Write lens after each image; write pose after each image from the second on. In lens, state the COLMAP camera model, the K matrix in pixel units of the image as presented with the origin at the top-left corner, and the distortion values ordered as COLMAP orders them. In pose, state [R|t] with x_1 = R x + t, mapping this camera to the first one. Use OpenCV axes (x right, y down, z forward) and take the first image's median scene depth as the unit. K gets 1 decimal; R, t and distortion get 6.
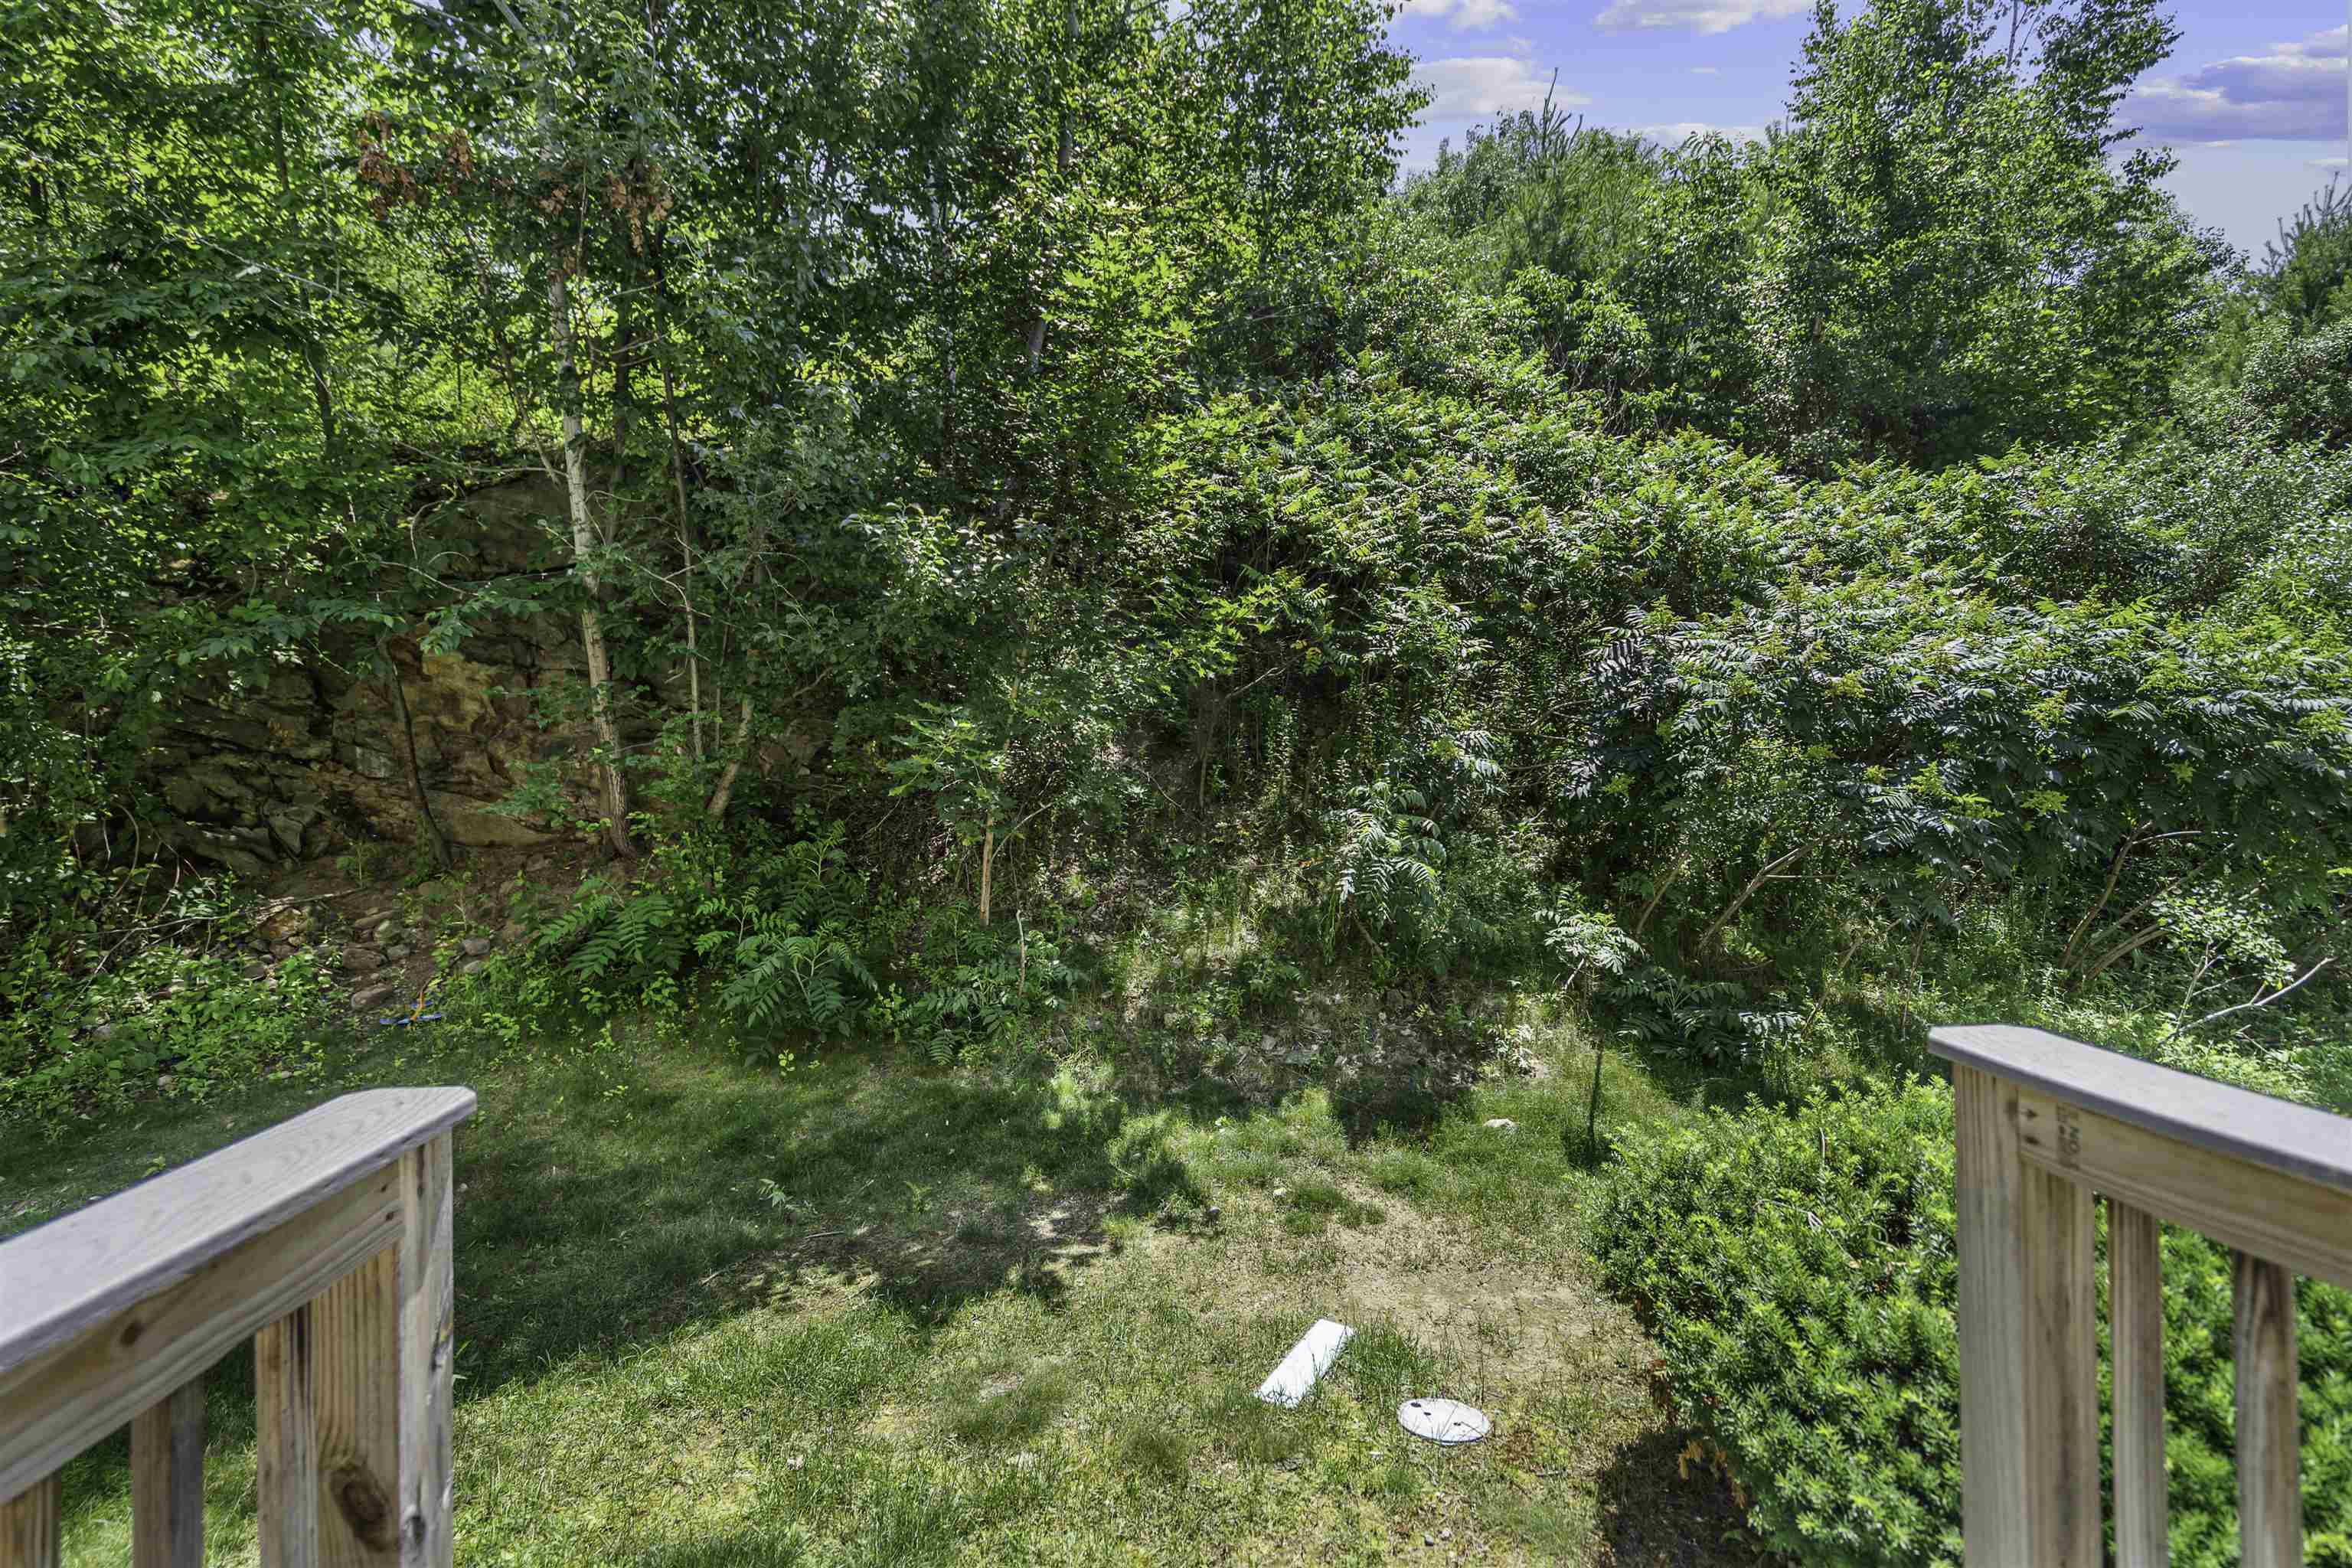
lens RADIAL K [[1077.5, 0, 1168.1], [0, 1077.5, 789.7], [0, 0, 1]] dist [-0.001089, -0.000120]
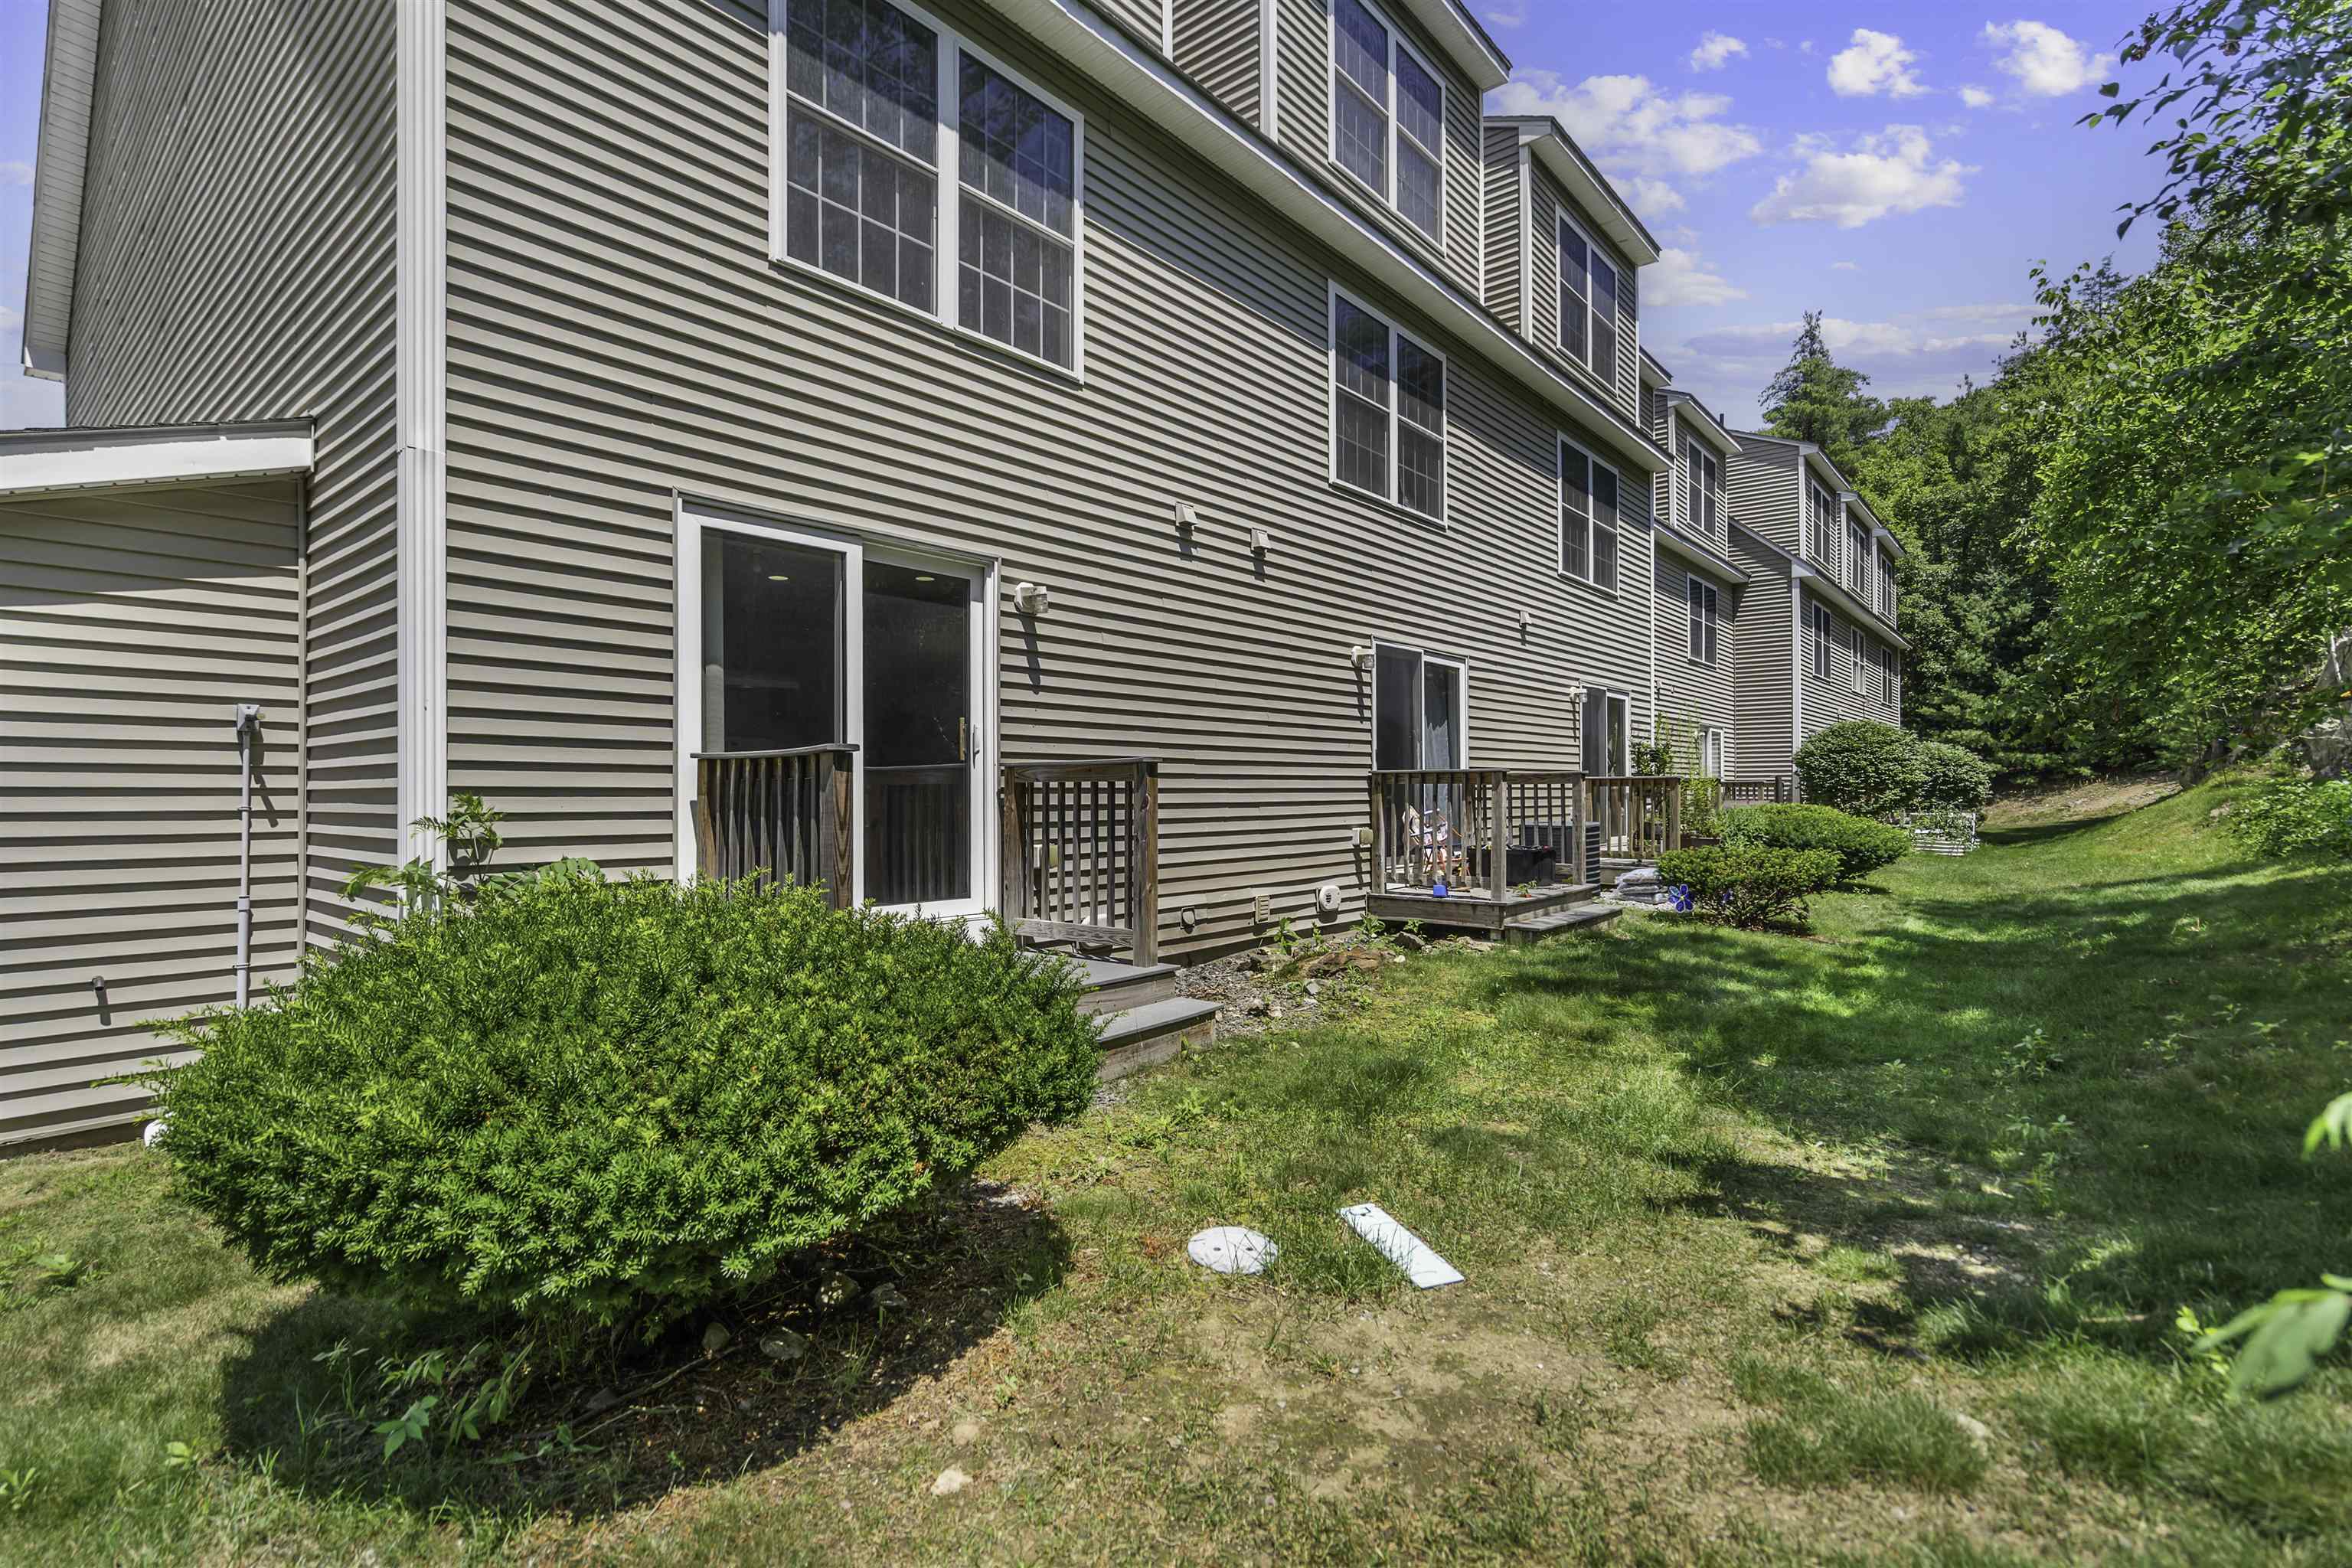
lens RADIAL K [[1077.5, 0, 1168.1], [0, 1077.5, 789.7], [0, 0, 1]] dist [-0.001089, -0.000120]
pose [[-0.703377, 0.010117, -0.710745, 0.761124], [0.009687, 0.999942, 0.004647, 0.133697], [0.710751, -0.003616, -0.703434, 1.284708]]
